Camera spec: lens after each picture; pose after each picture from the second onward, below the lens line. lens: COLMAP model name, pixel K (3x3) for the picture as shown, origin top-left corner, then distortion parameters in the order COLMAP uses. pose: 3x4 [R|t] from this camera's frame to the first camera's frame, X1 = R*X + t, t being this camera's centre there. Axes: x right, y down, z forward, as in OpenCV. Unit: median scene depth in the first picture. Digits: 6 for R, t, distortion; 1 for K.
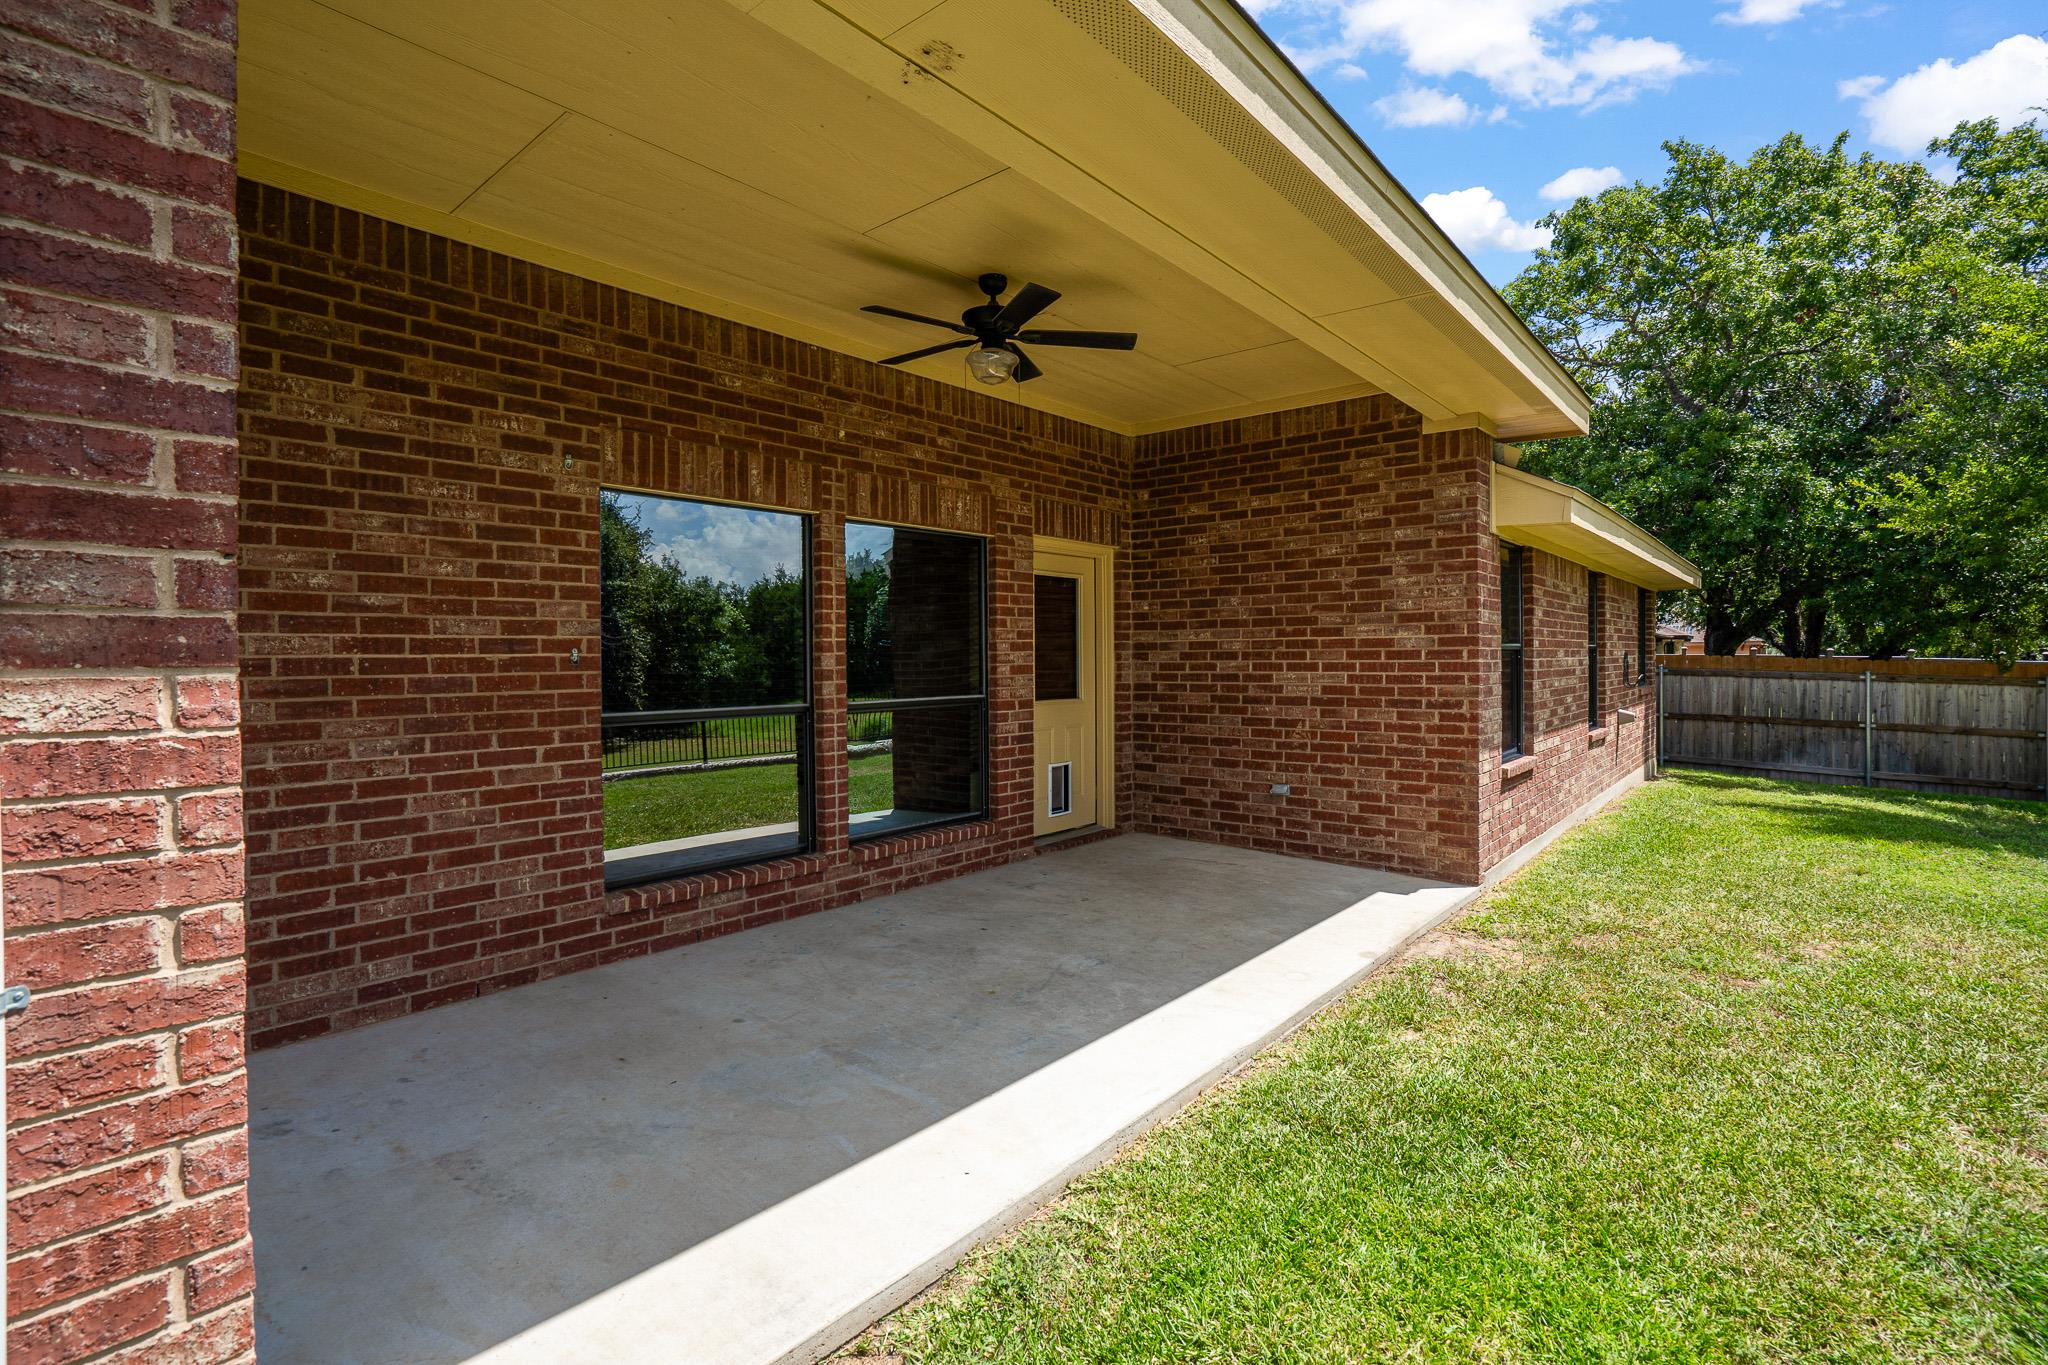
lens RADIAL K [[939.2, 0, 1014.4], [0, 939.2, 670.8], [0, 0, 1]] dist [0.000374, 0.000163]
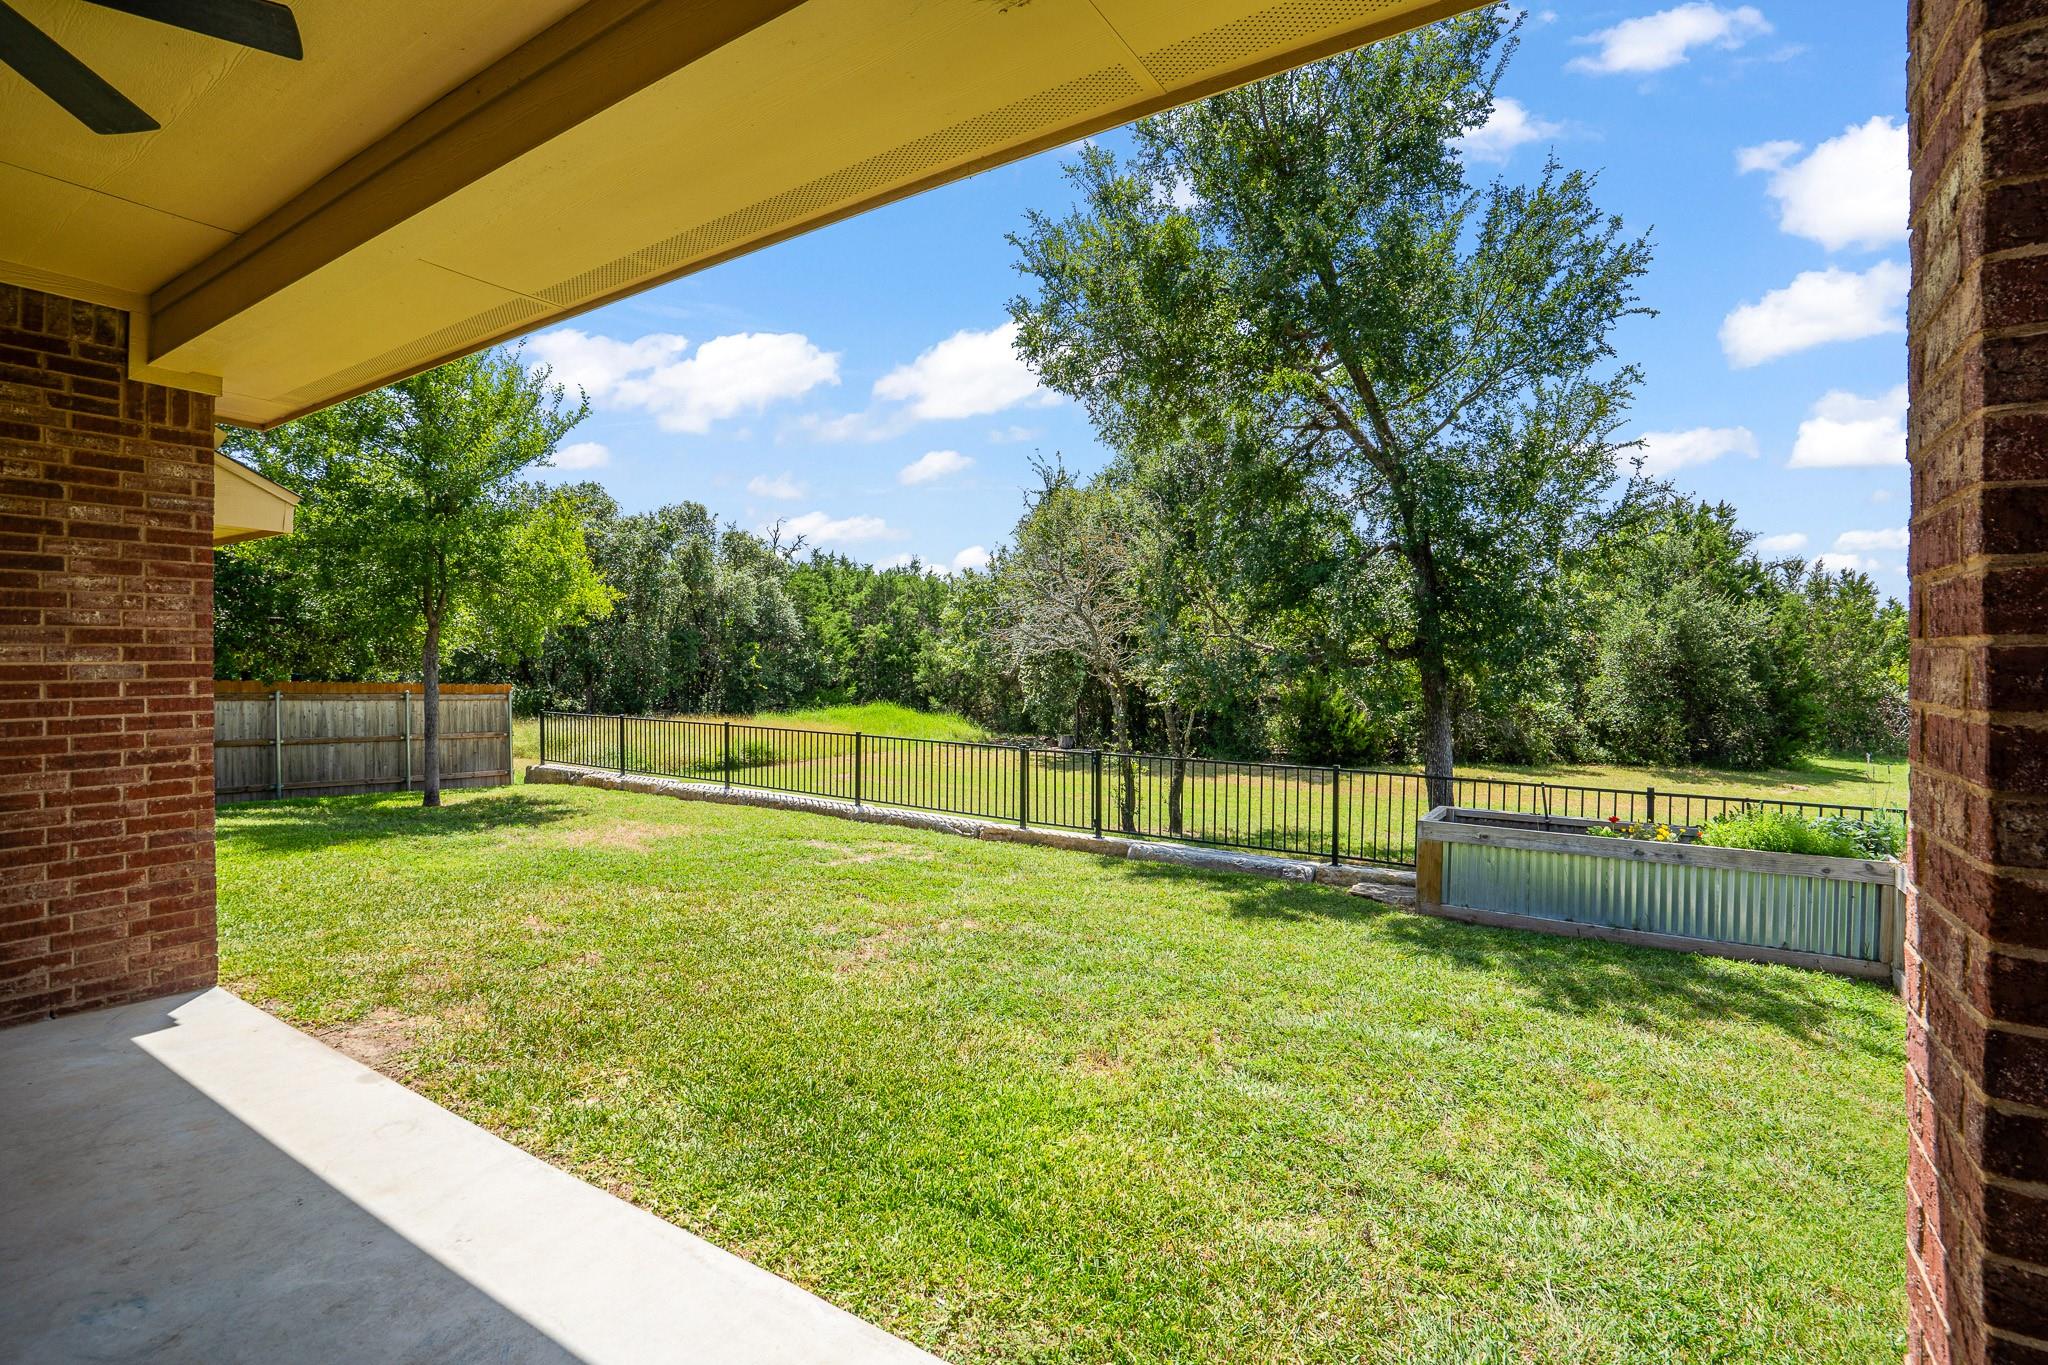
lens RADIAL K [[939.2, 0, 1015.8], [0, 939.2, 678.7], [0, 0, 1]] dist [0.000374, 0.000163]
pose [[-0.091297, -0.014732, 0.995715, -0.332284], [0.019739, 0.999667, 0.016600, -0.023689], [-0.995628, 0.021170, -0.090976, 0.396652]]
